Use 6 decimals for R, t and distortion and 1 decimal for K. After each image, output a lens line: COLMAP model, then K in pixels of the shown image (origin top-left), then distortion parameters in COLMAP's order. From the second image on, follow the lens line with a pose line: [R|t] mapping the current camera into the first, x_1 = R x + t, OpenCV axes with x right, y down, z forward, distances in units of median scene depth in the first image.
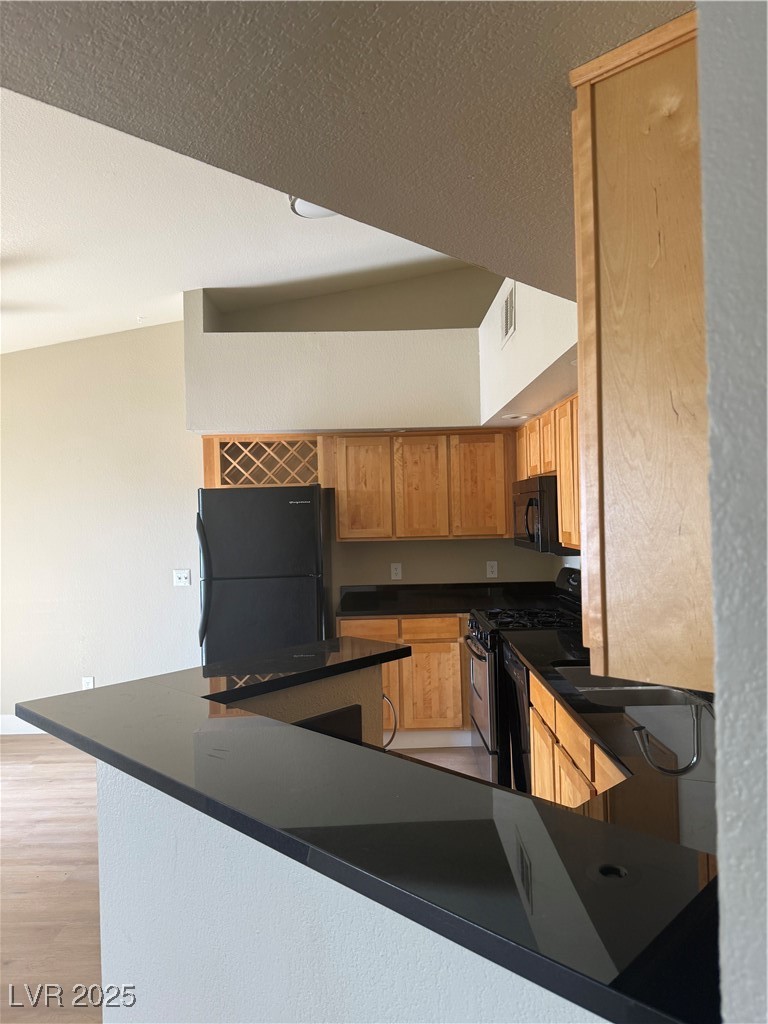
lens RADIAL K [[723.6, 0, 384.0], [0, 723.6, 512.0], [0, 0, 1]] dist [0.112611, -0.121835]
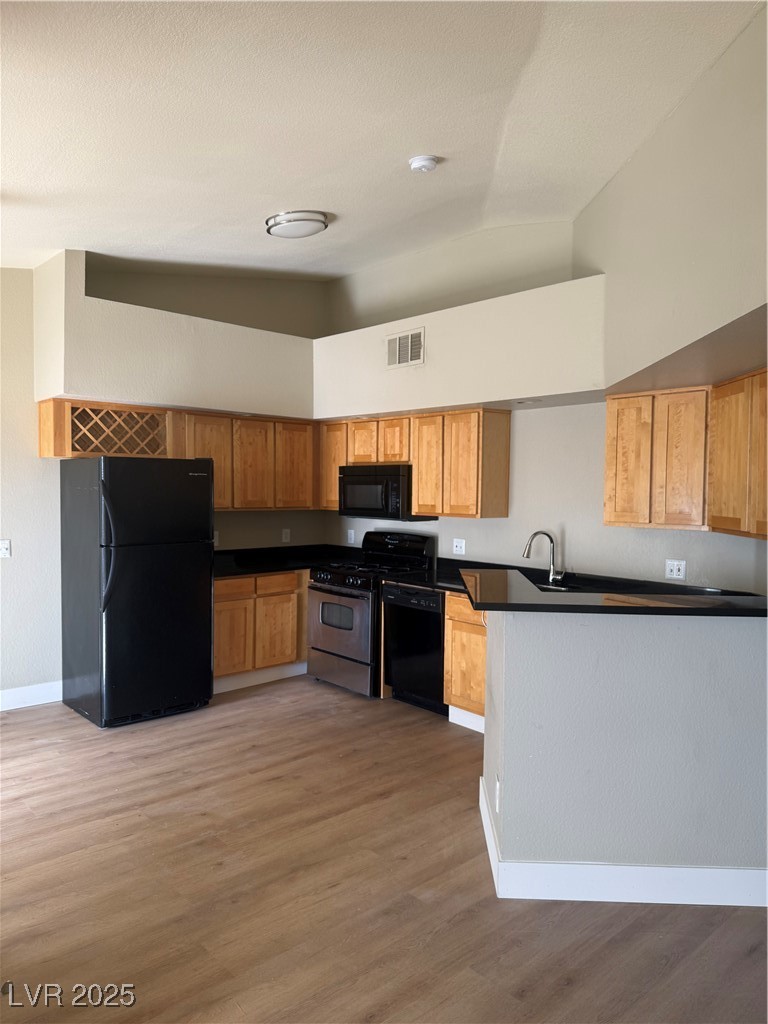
lens RADIAL K [[715.3, 0, 384.0], [0, 715.3, 512.0], [0, 0, 1]] dist [0.088405, -0.122918]
pose [[0.737751, 0.009546, 0.675006, -0.572802], [-0.028202, 0.999463, 0.016690, 0.016125], [-0.674484, -0.031349, 0.737624, 0.005836]]
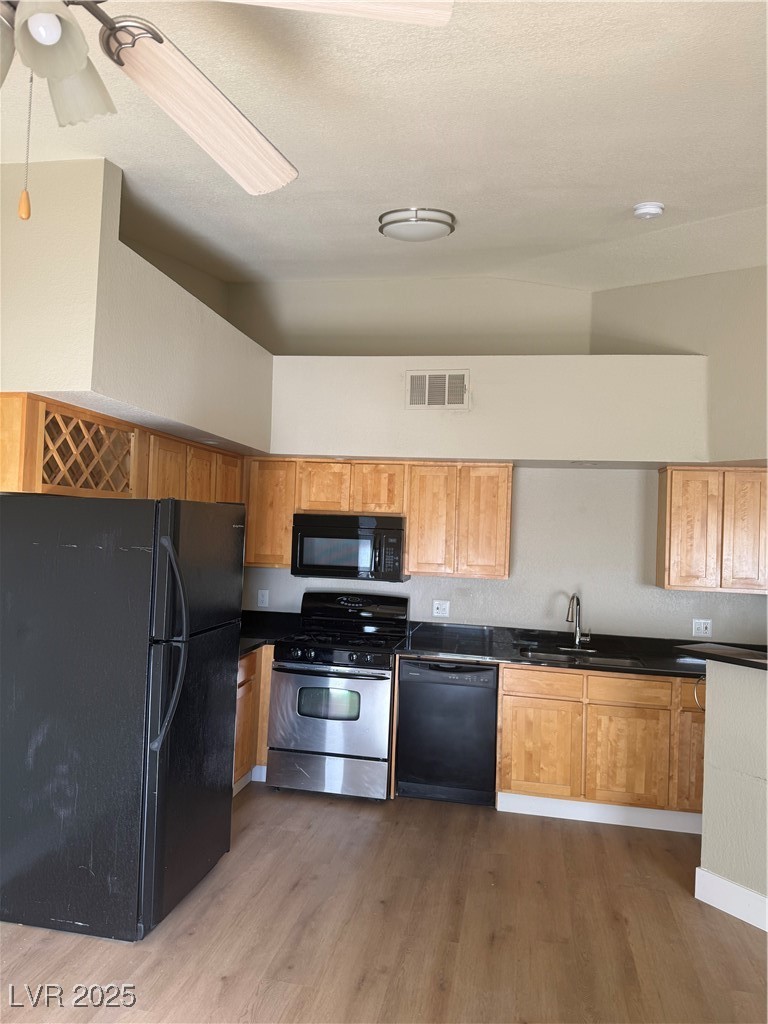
lens RADIAL K [[723.6, 0, 384.0], [0, 723.6, 512.0], [0, 0, 1]] dist [0.112611, -0.121835]
pose [[0.178561, 0.057622, 0.982240, -0.761385], [-0.041922, 0.997823, -0.050915, 0.004333], [-0.983035, -0.032086, 0.180588, 0.629405]]
